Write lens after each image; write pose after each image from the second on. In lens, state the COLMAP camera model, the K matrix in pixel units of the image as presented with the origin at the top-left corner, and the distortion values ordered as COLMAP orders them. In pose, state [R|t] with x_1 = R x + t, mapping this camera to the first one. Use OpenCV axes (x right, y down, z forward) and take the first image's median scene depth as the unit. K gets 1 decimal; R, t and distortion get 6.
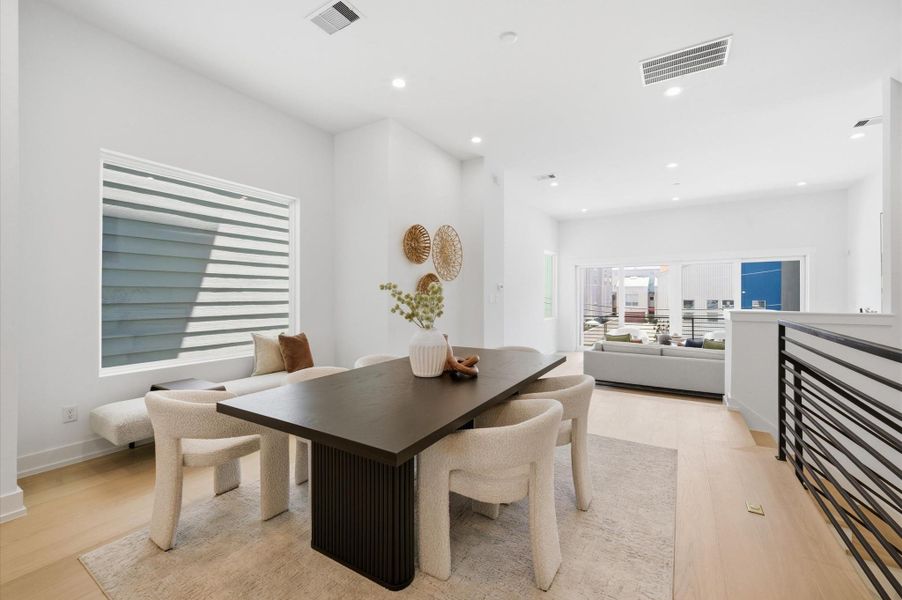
lens RADIAL K [[372.4, 0, 453.3], [0, 372.4, 295.4], [0, 0, 1]] dist [-0.003100, 0.000085]
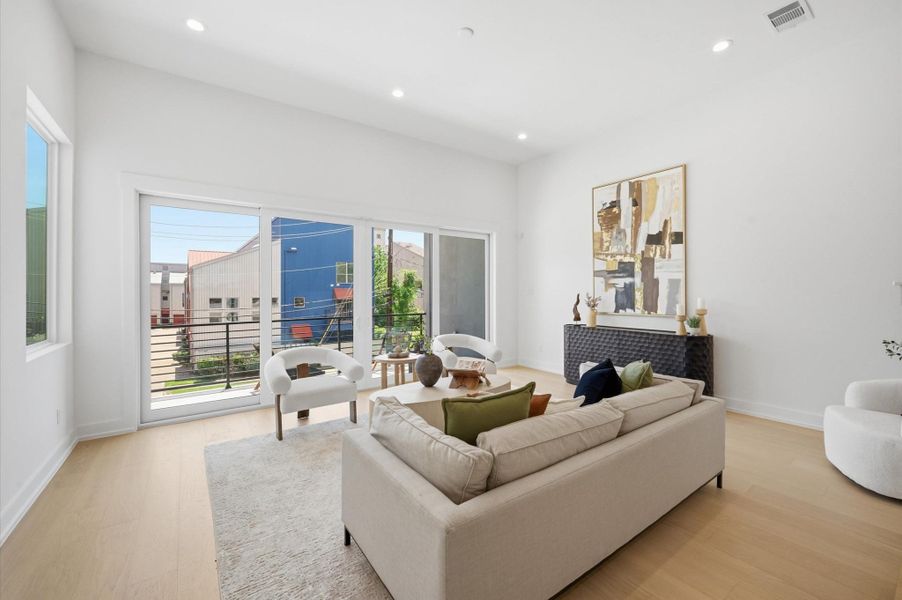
lens RADIAL K [[372.4, 0, 453.3], [0, 372.4, 295.4], [0, 0, 1]] dist [-0.003100, 0.000085]
pose [[0.390582, -0.001510, 0.920567, 0.201809], [0.002353, 0.999997, 0.000642, 0.041130], [-0.920565, 0.001915, 0.390585, 1.051548]]
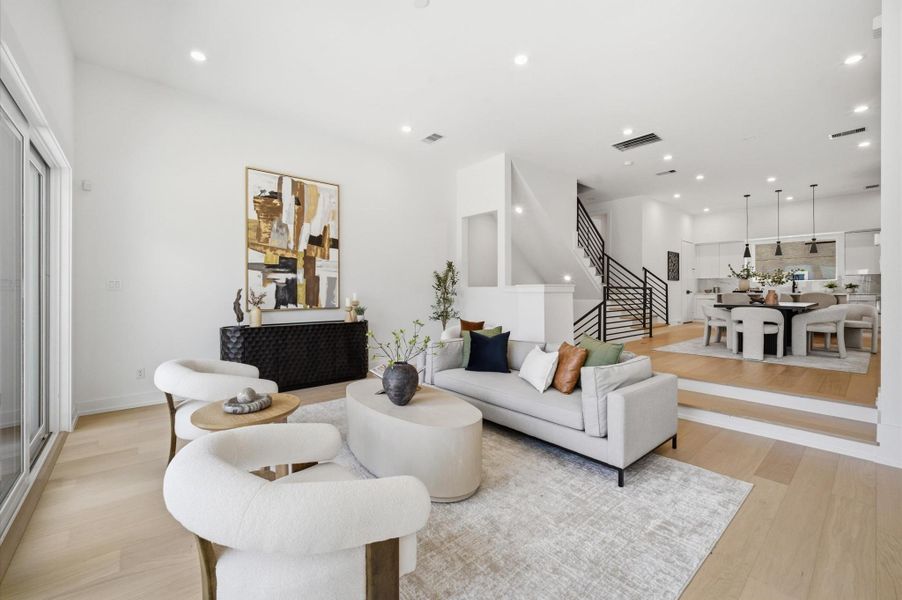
lens RADIAL K [[372.4, 0, 453.3], [0, 372.4, 295.4], [0, 0, 1]] dist [-0.003100, 0.000085]
pose [[-0.952195, 0.001856, 0.305486, 0.544781], [0.005143, 0.999937, 0.009953, 0.046700], [-0.305448, 0.011049, -0.952145, 1.771469]]
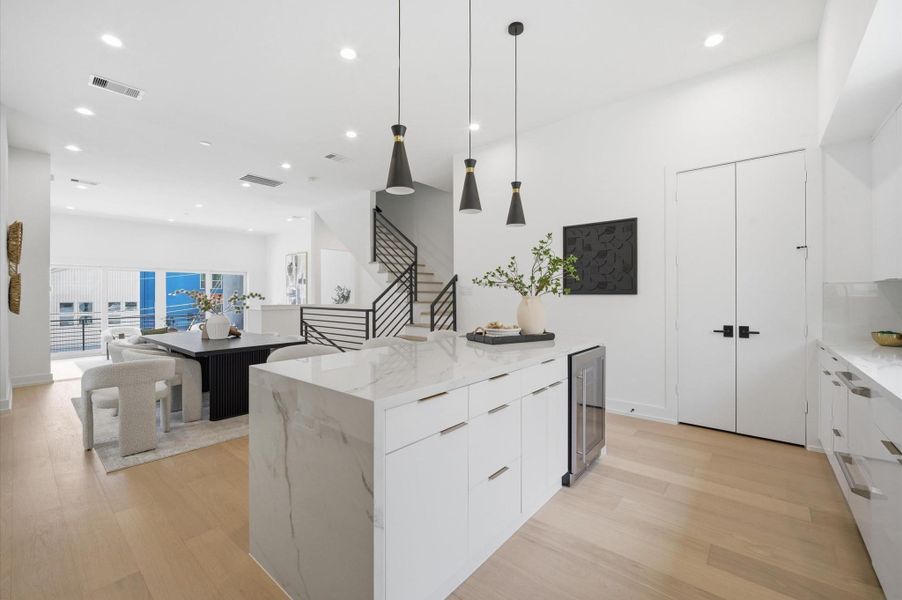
lens RADIAL K [[372.4, 0, 453.3], [0, 372.4, 295.4], [0, 0, 1]] dist [-0.003100, 0.000085]
pose [[0.156399, 0.005014, 0.987681, -0.713371], [-0.000017, 0.999987, -0.005074, 0.000880], [-0.987694, 0.000777, 0.156397, -0.196135]]
